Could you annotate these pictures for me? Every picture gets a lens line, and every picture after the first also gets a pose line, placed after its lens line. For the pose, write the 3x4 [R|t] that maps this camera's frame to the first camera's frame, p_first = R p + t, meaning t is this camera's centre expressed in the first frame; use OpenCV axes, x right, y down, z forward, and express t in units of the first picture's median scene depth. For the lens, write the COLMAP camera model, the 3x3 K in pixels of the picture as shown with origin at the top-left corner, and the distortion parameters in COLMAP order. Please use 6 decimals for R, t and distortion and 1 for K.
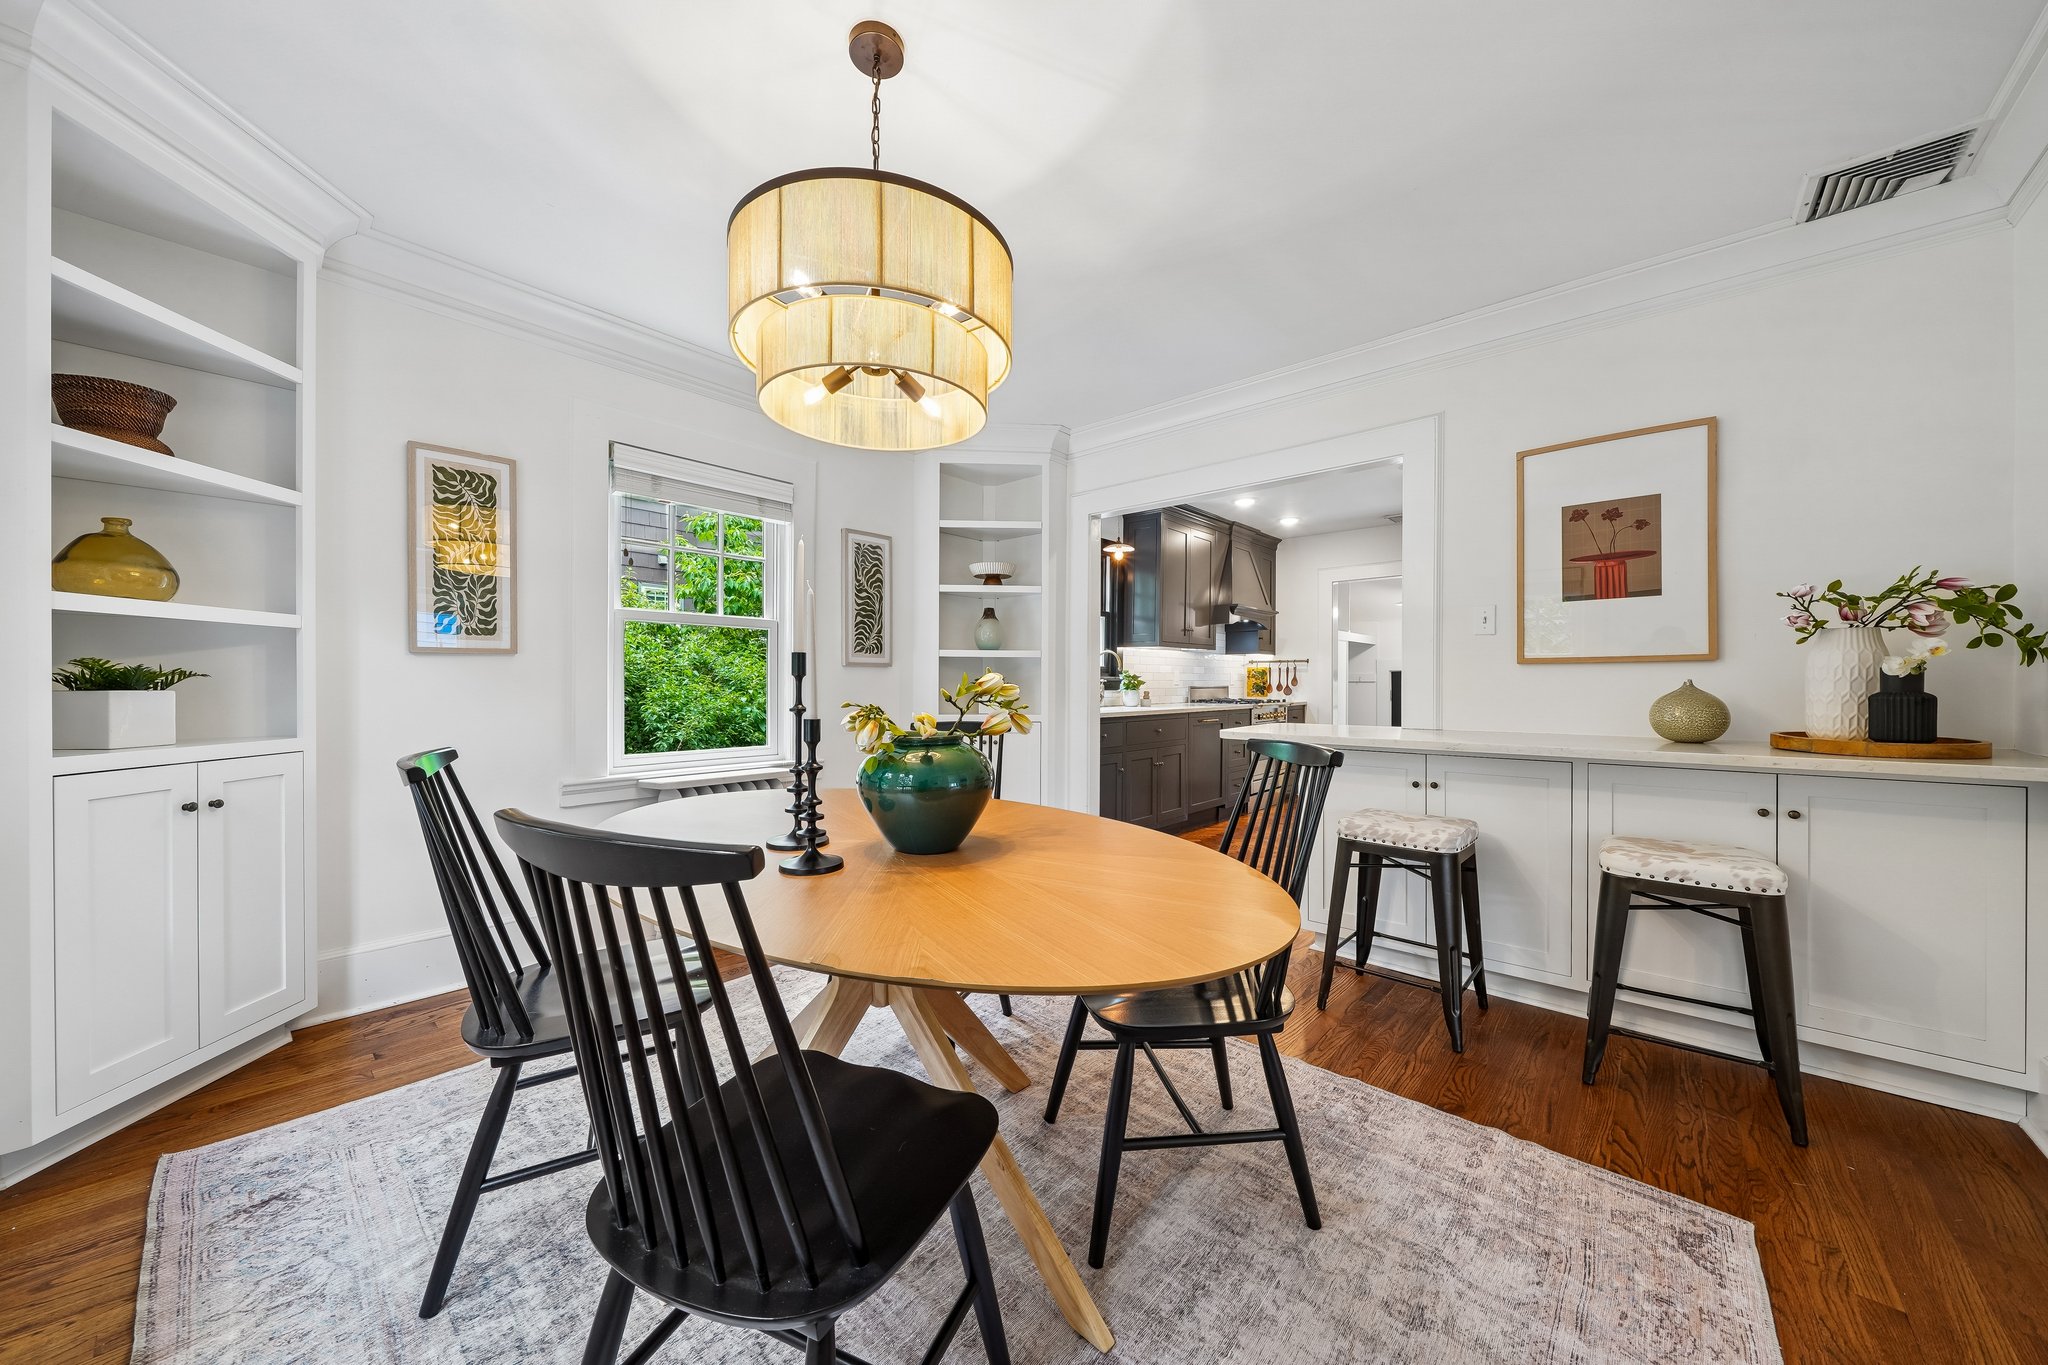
lens RADIAL K [[702.6, 0, 1019.1], [0, 702.6, 683.3], [0, 0, 1]] dist [-0.000838, 0.000005]
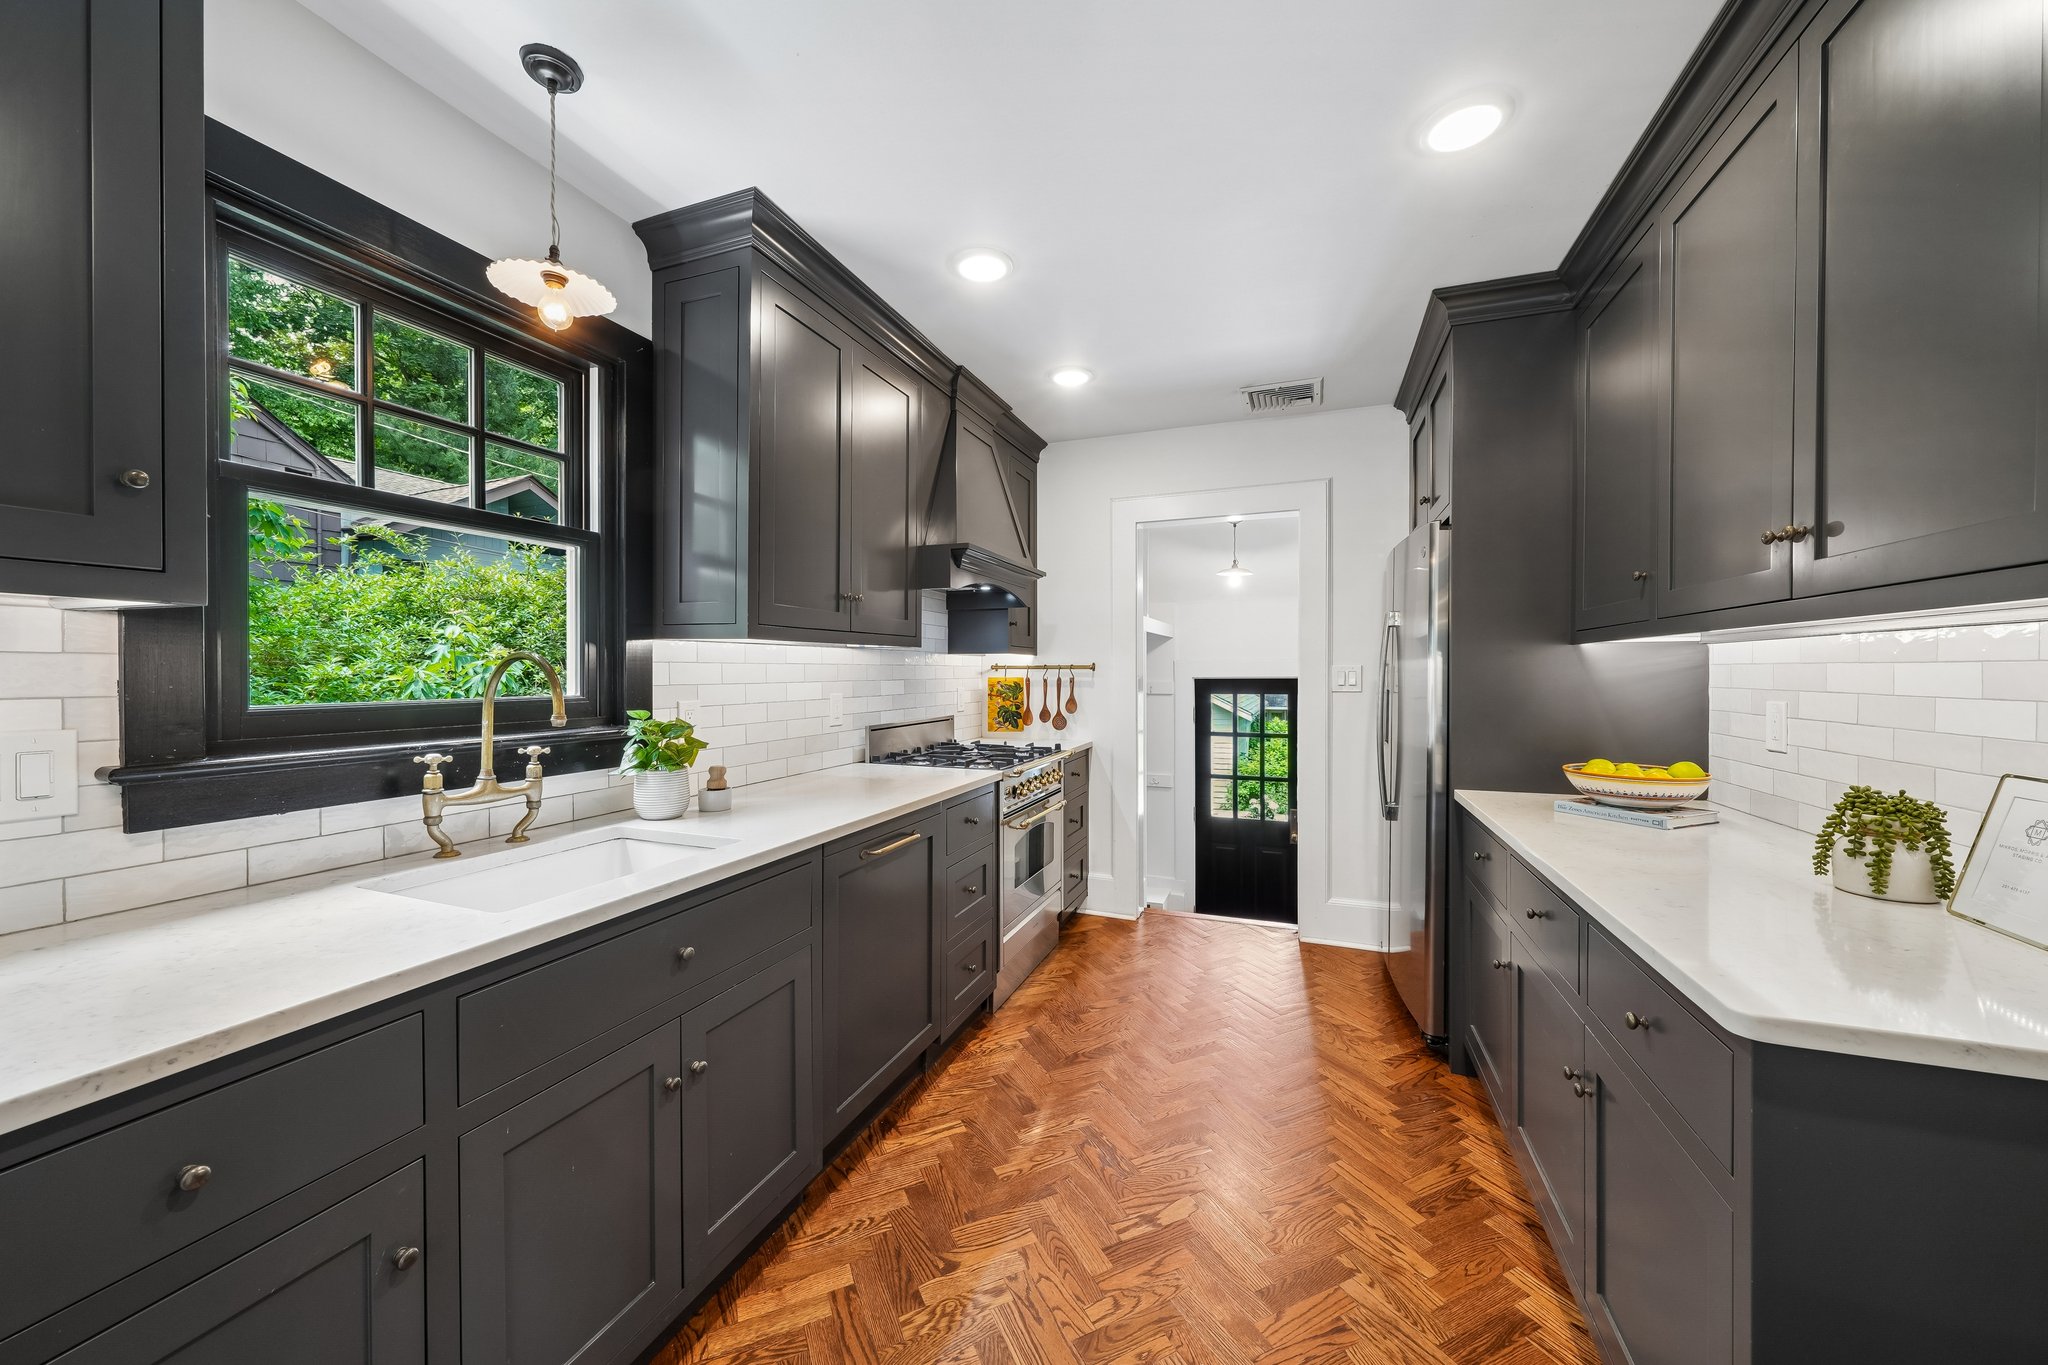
lens RADIAL K [[734.9, 0, 1026.1], [0, 734.9, 672.9], [0, 0, 1]] dist [0.000308, 0.000022]
pose [[0.931493, -0.004442, 0.363732, 0.194290], [0.004390, 0.999990, 0.000968, -0.035137], [-0.363732, 0.000695, 0.931503, 0.613082]]
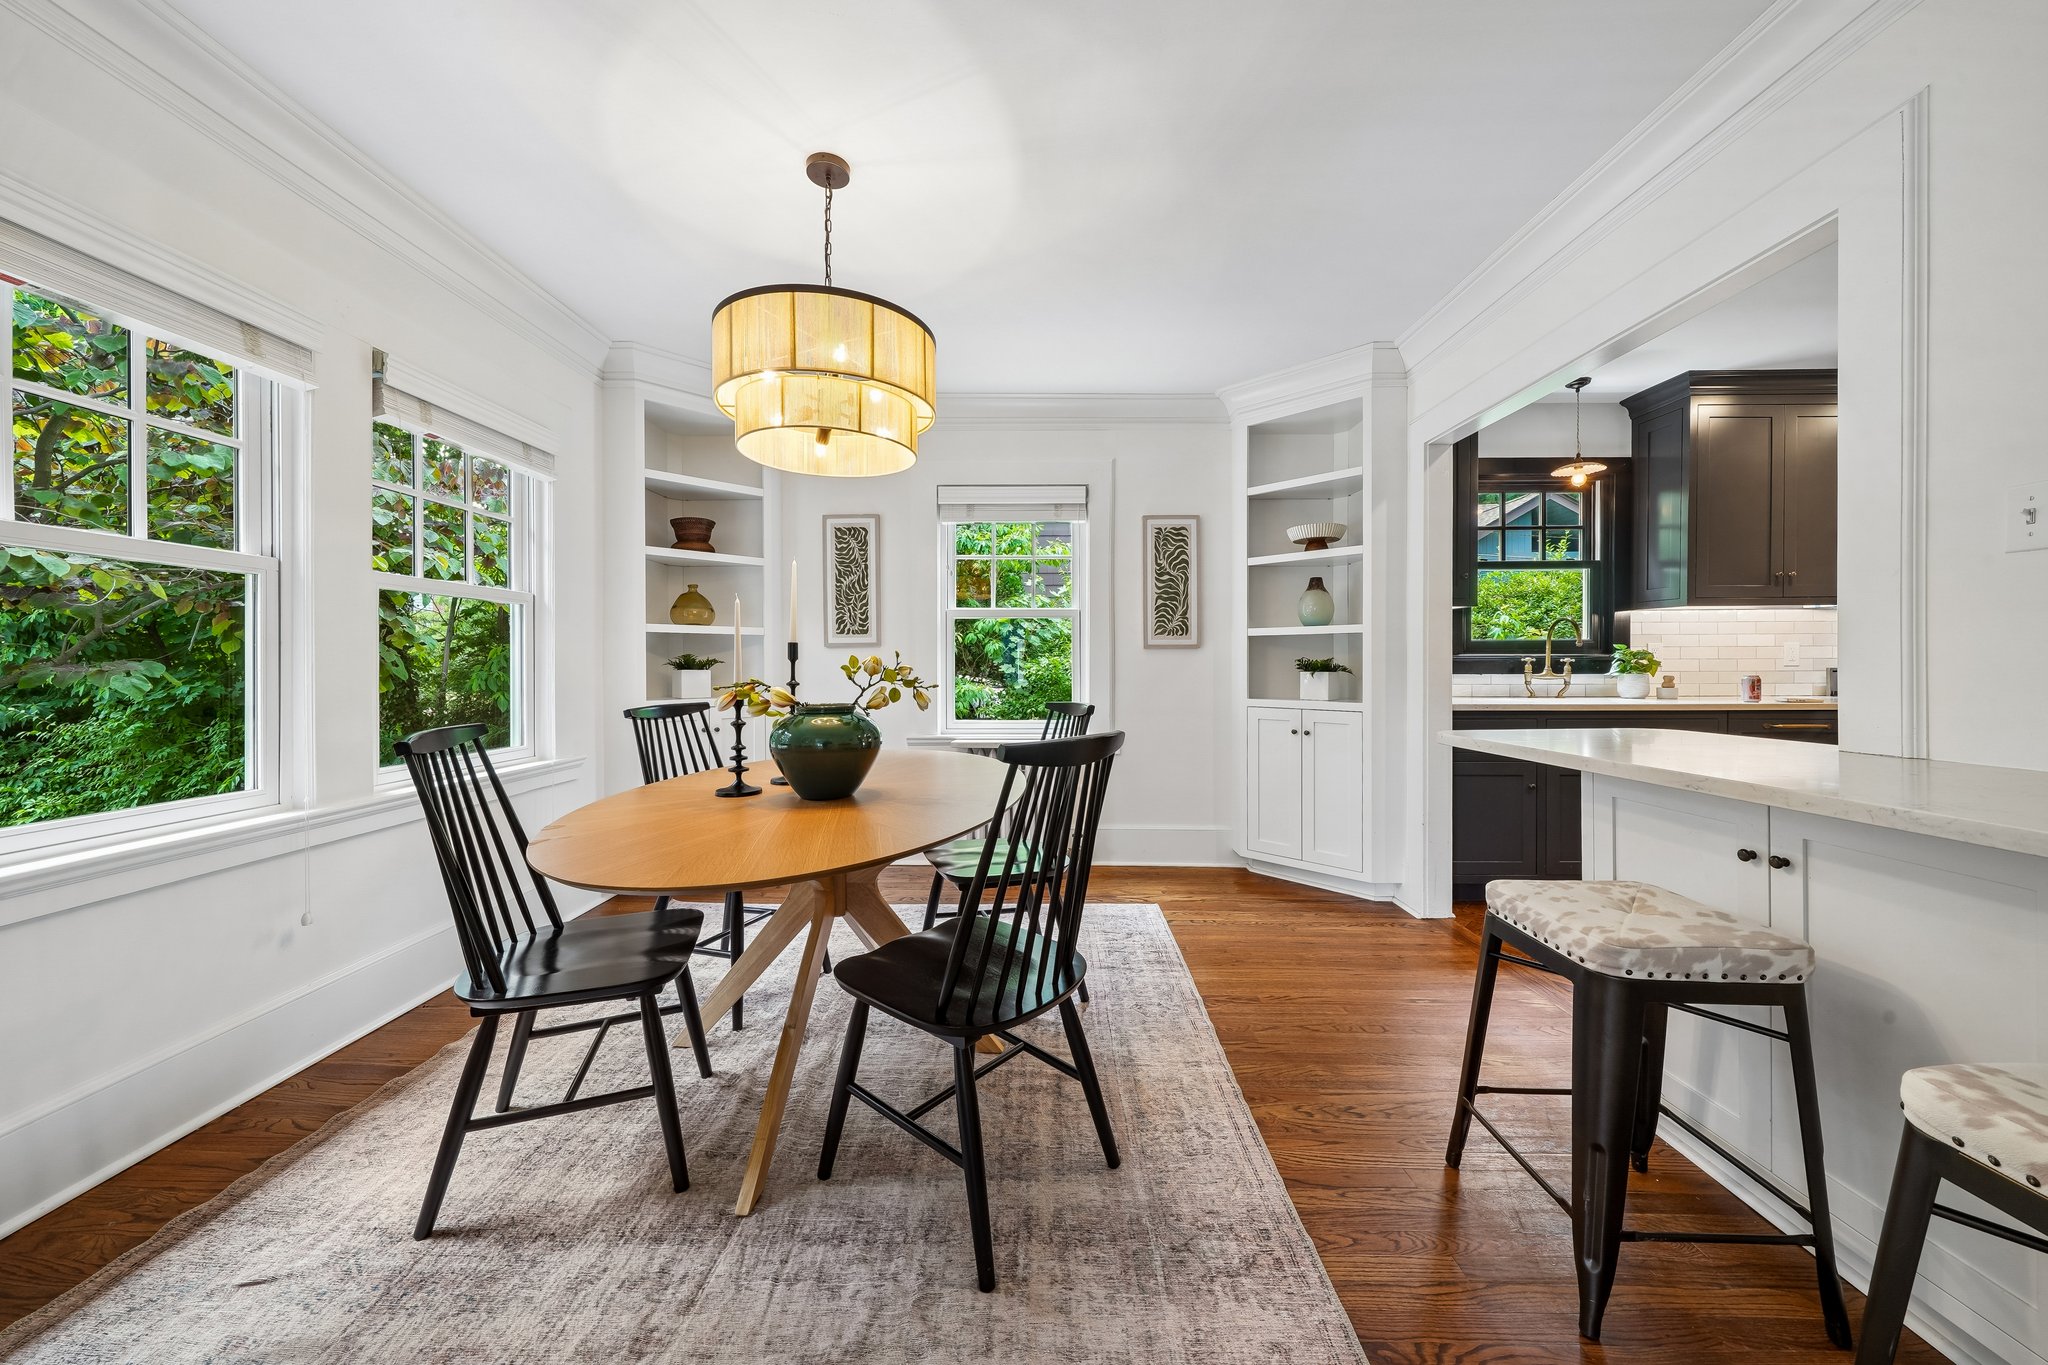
lens RADIAL K [[709.9, 0, 1026.6], [0, 709.9, 668.4], [0, 0, 1]] dist [-0.000510, 0.000026]
pose [[0.659406, -0.000198, -0.751787, 0.287210], [0.002992, 0.999993, 0.002361, 0.001190], [0.751781, -0.003807, 0.659402, 0.119010]]
